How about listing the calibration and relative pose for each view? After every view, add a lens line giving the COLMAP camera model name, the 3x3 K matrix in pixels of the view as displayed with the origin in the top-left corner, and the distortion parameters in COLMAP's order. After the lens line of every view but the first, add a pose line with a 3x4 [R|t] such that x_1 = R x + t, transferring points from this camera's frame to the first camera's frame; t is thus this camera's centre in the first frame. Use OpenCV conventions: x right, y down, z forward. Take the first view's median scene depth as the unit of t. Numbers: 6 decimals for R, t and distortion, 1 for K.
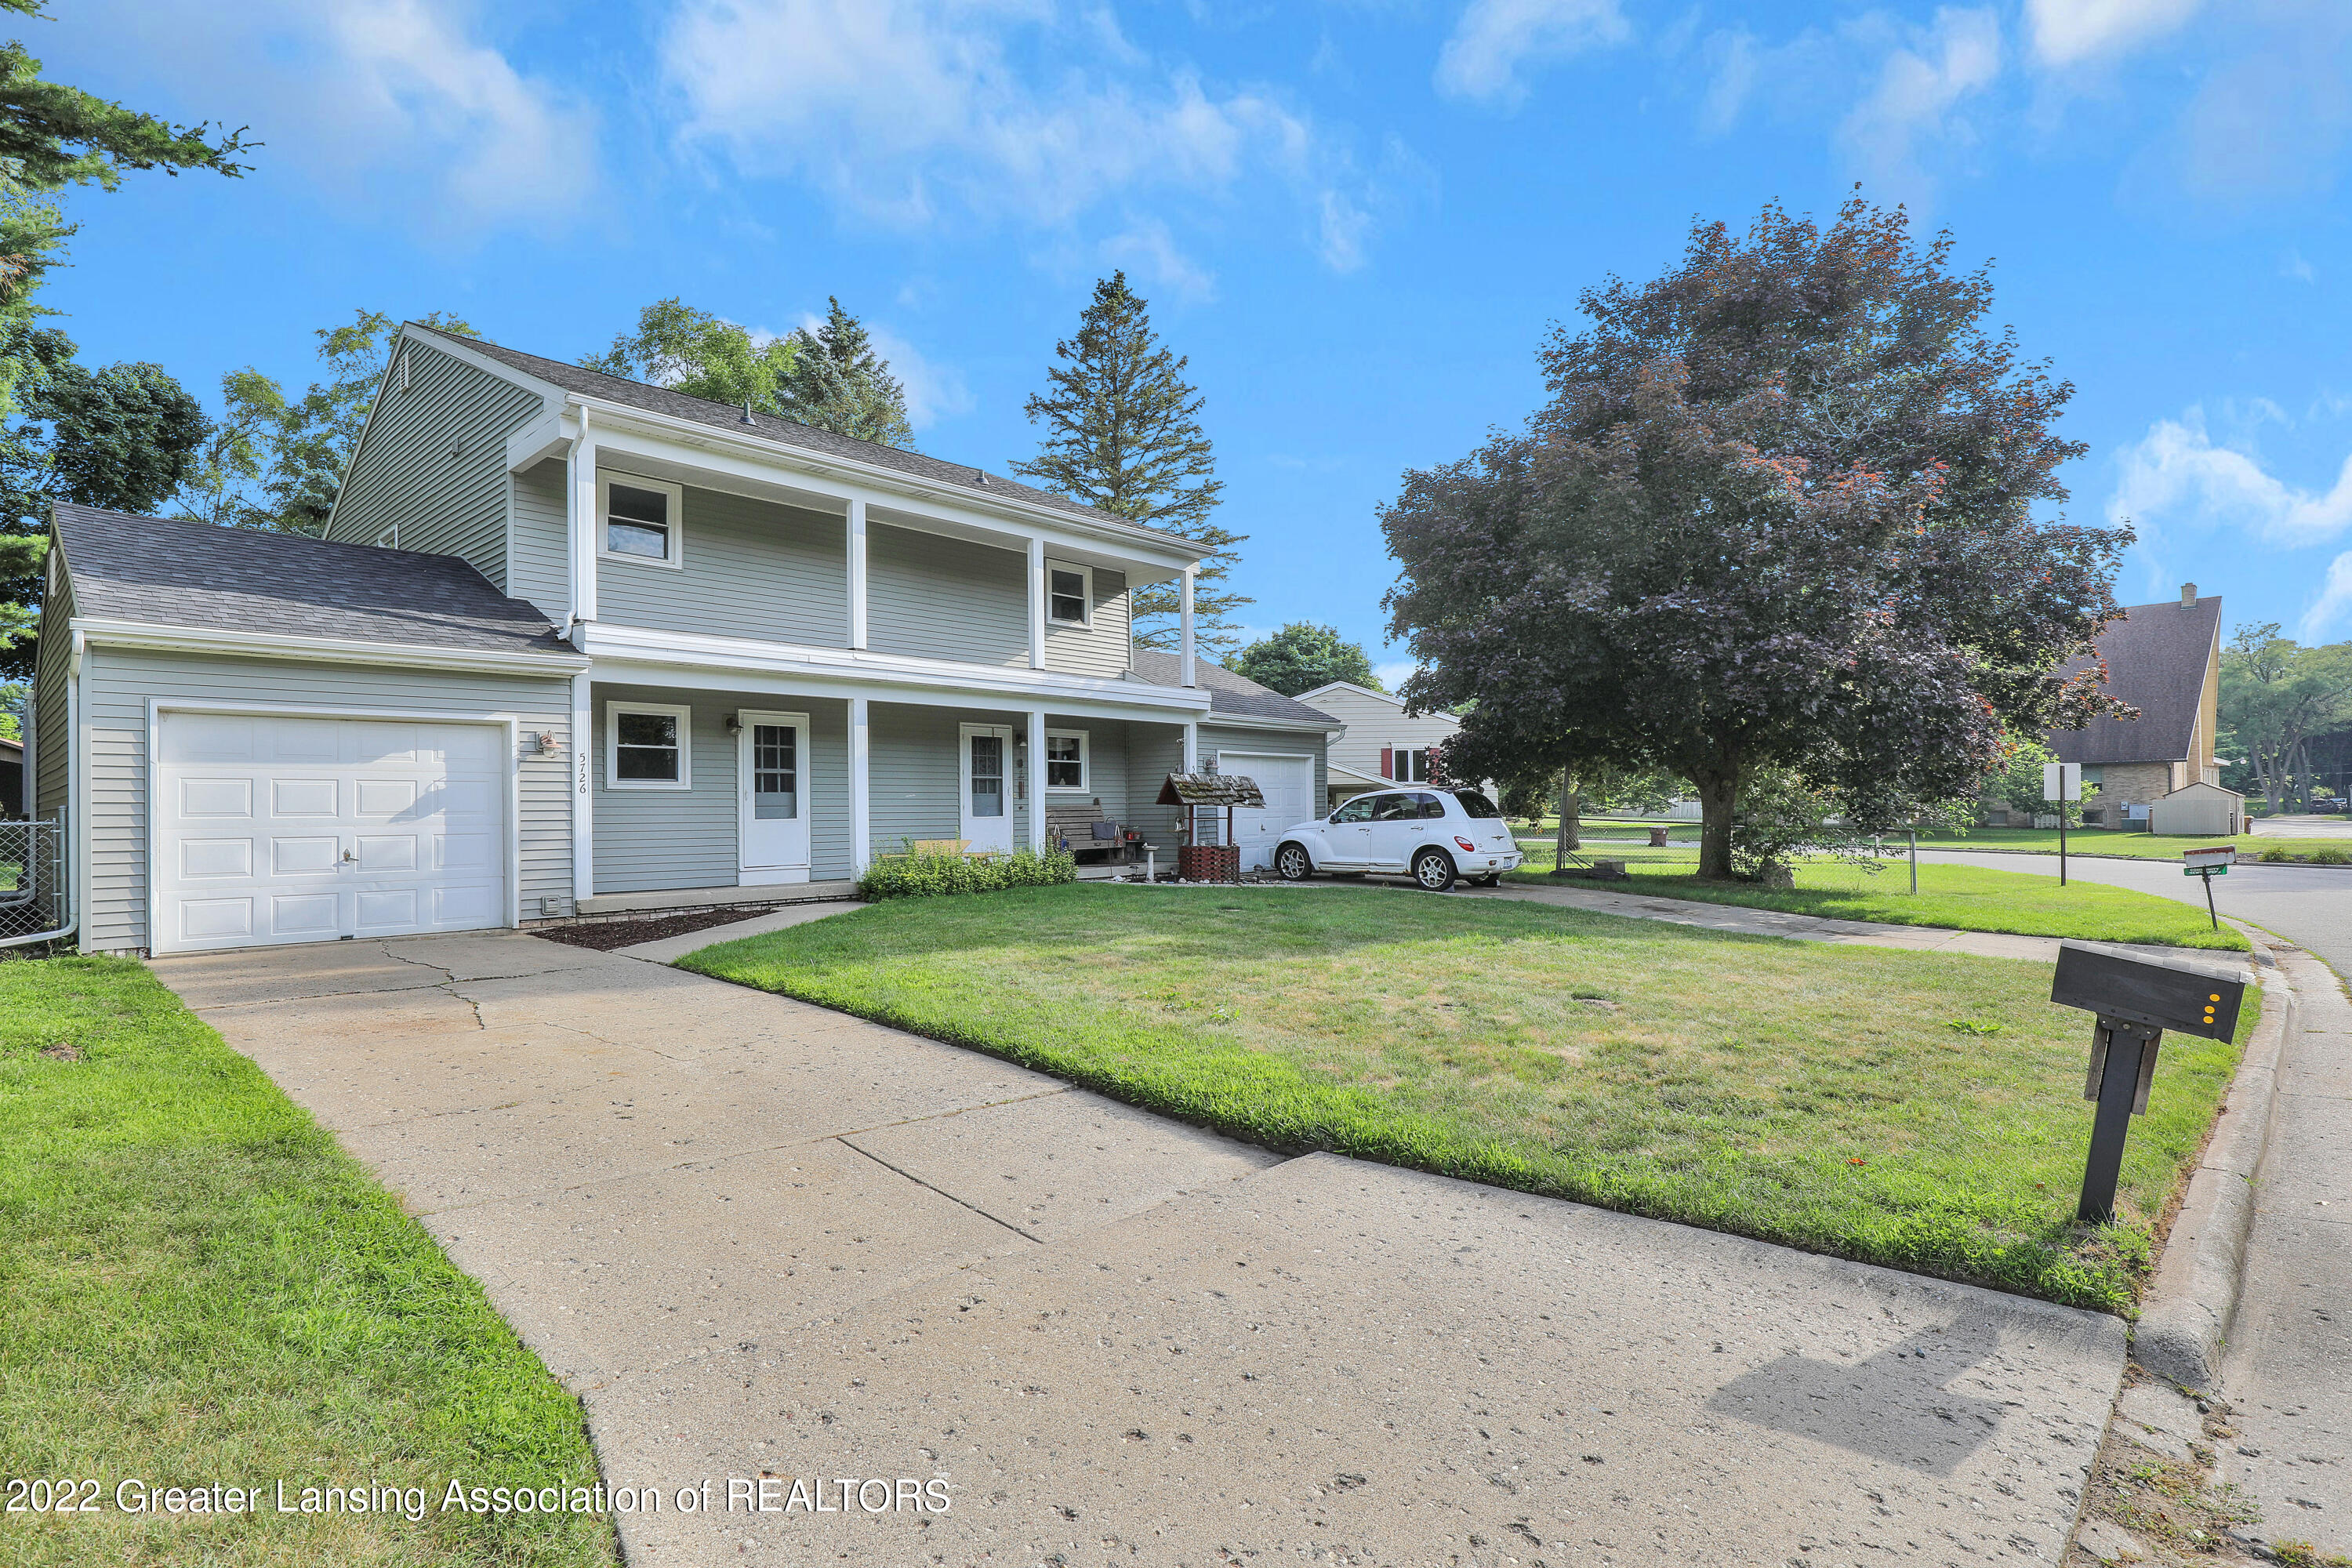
lens RADIAL K [[1192.1, 0, 1176.0], [0, 1192.1, 784.0], [0, 0, 1]] dist [-0.001396, -0.000198]
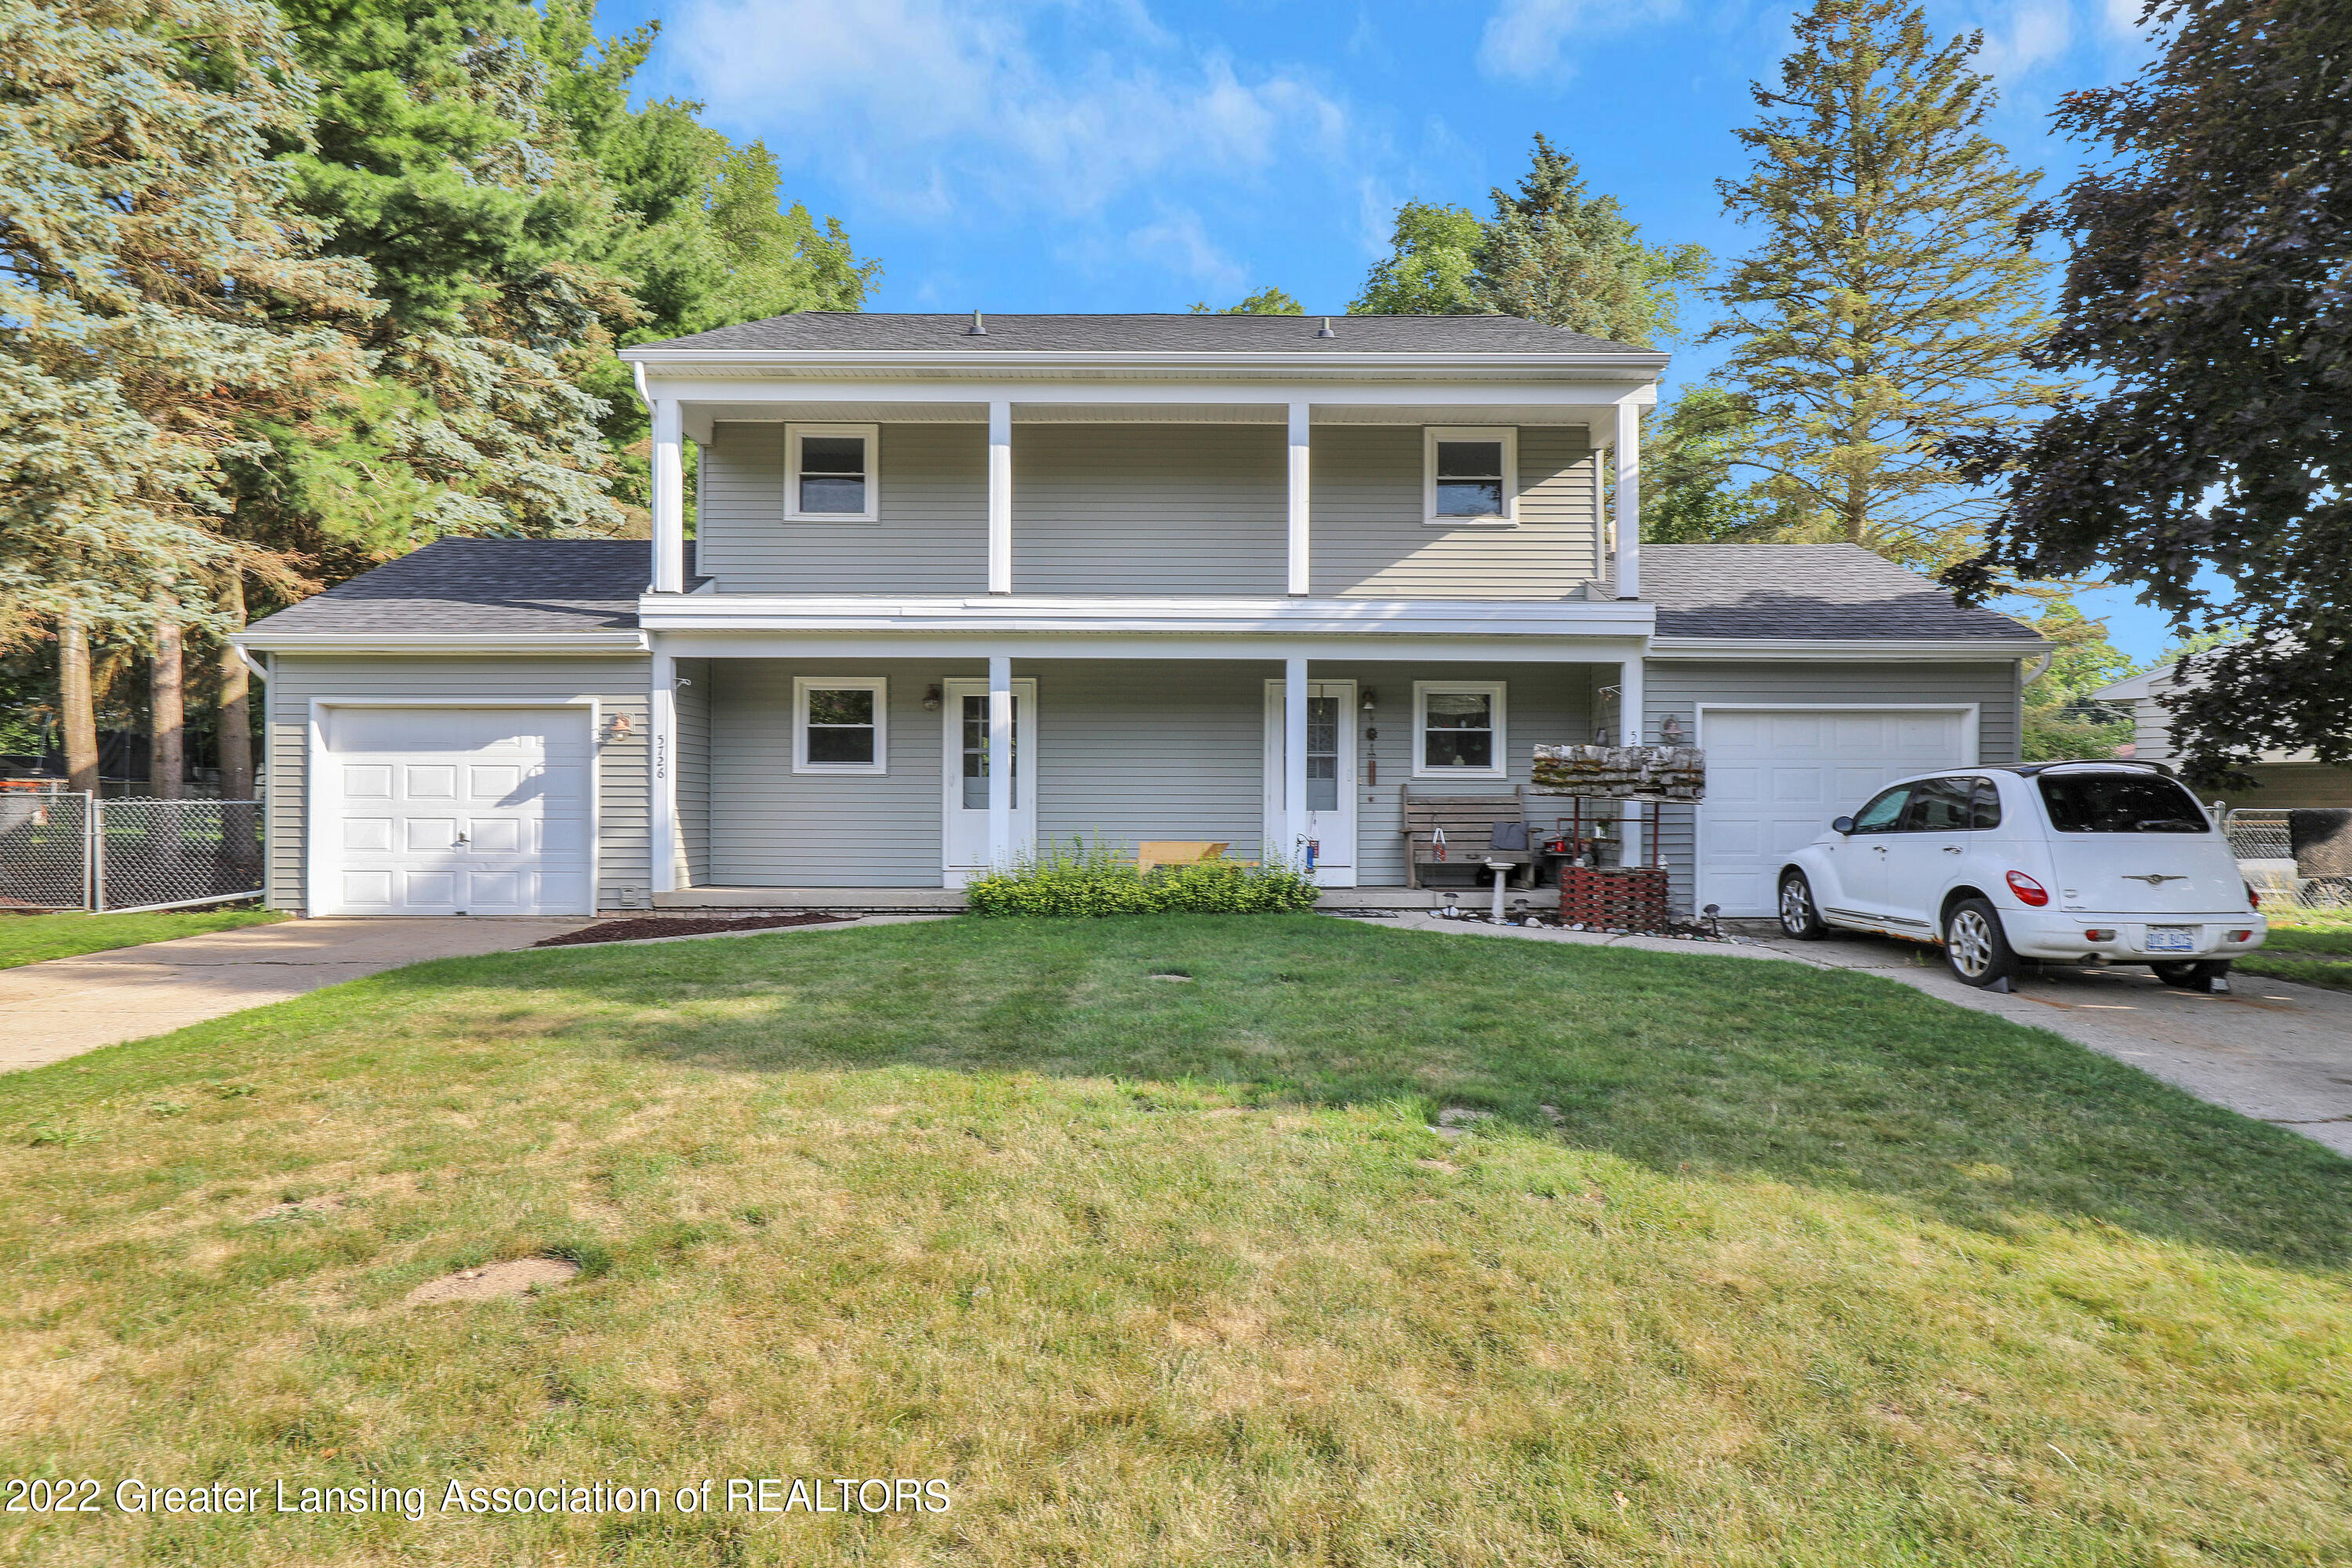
lens RADIAL K [[1330.1, 0, 1167.2], [0, 1330.1, 809.1], [0, 0, 1]] dist [0.000442, 0.000733]
pose [[0.677809, 0.014267, -0.735100, 0.444458], [0.007011, 0.999641, 0.025866, 0.006571], [0.735205, -0.022686, 0.677465, 0.485902]]
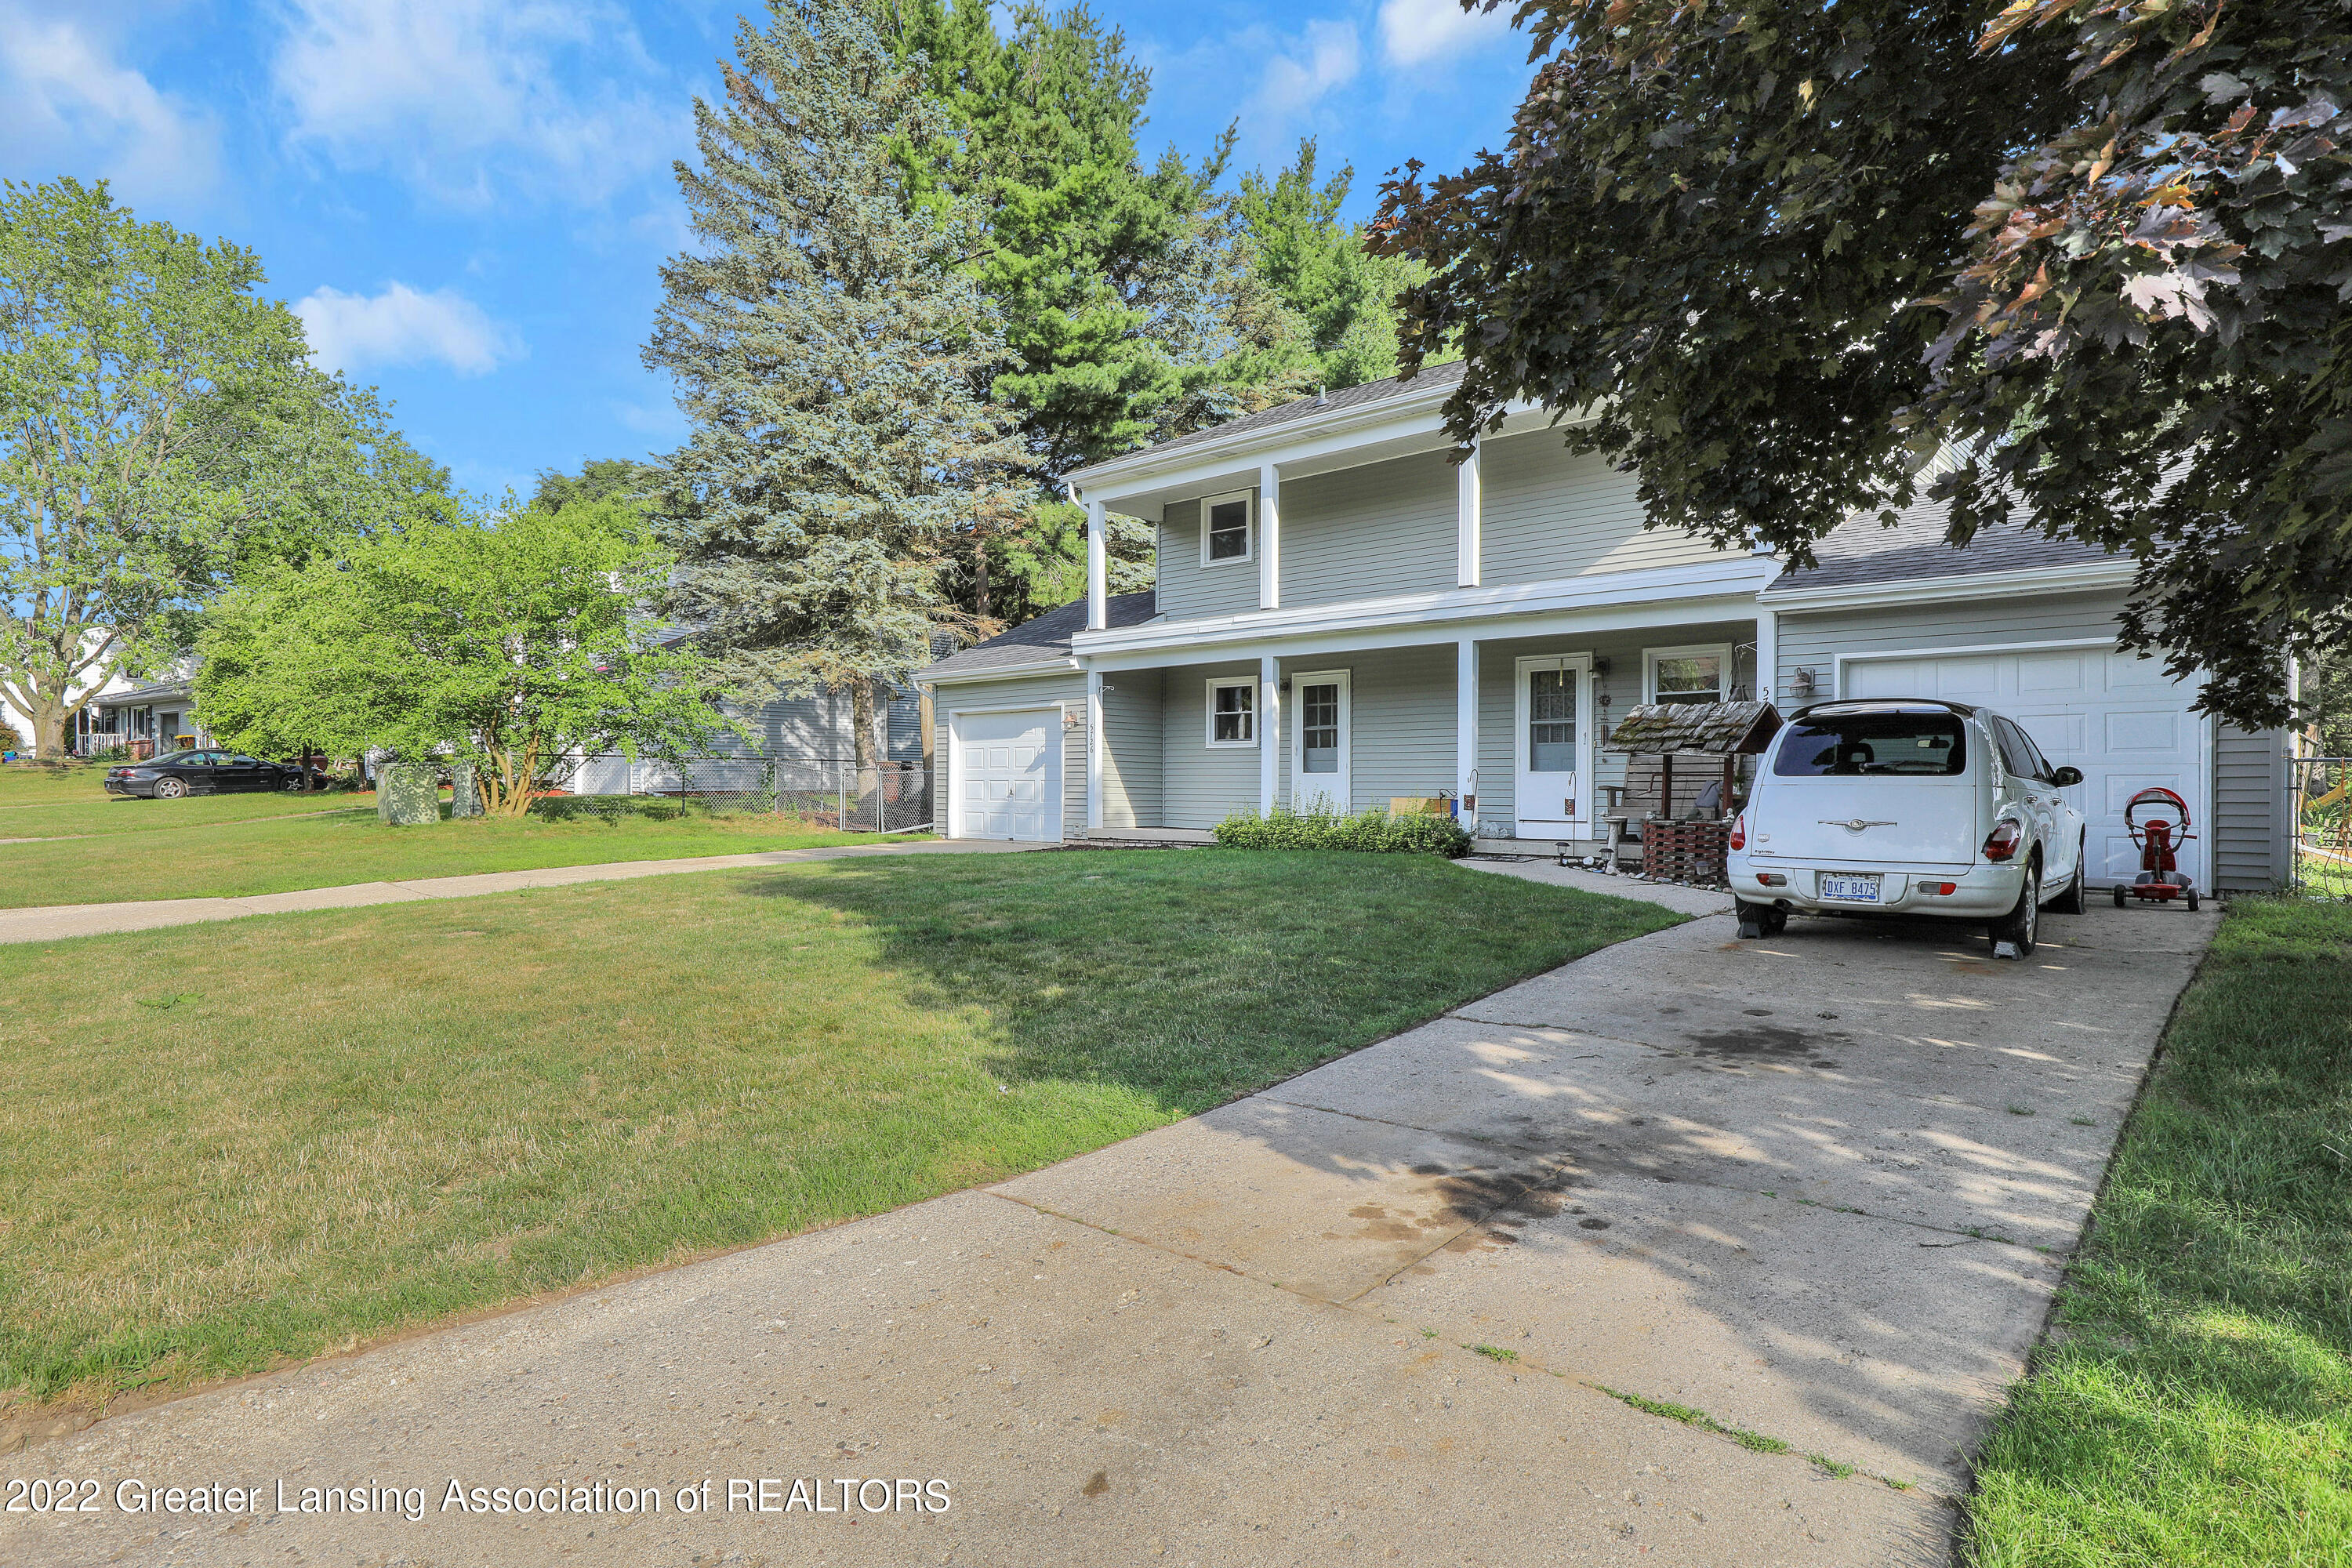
lens RADIAL K [[1232.0, 0, 1176.0], [0, 1232.0, 784.0], [0, 0, 1]] dist [-0.000868, 0.000017]
pose [[0.016356, 0.010804, -0.999808, 0.801129], [0.021962, 0.999697, 0.011162, 0.025710], [0.999625, -0.022140, 0.016114, 0.892443]]
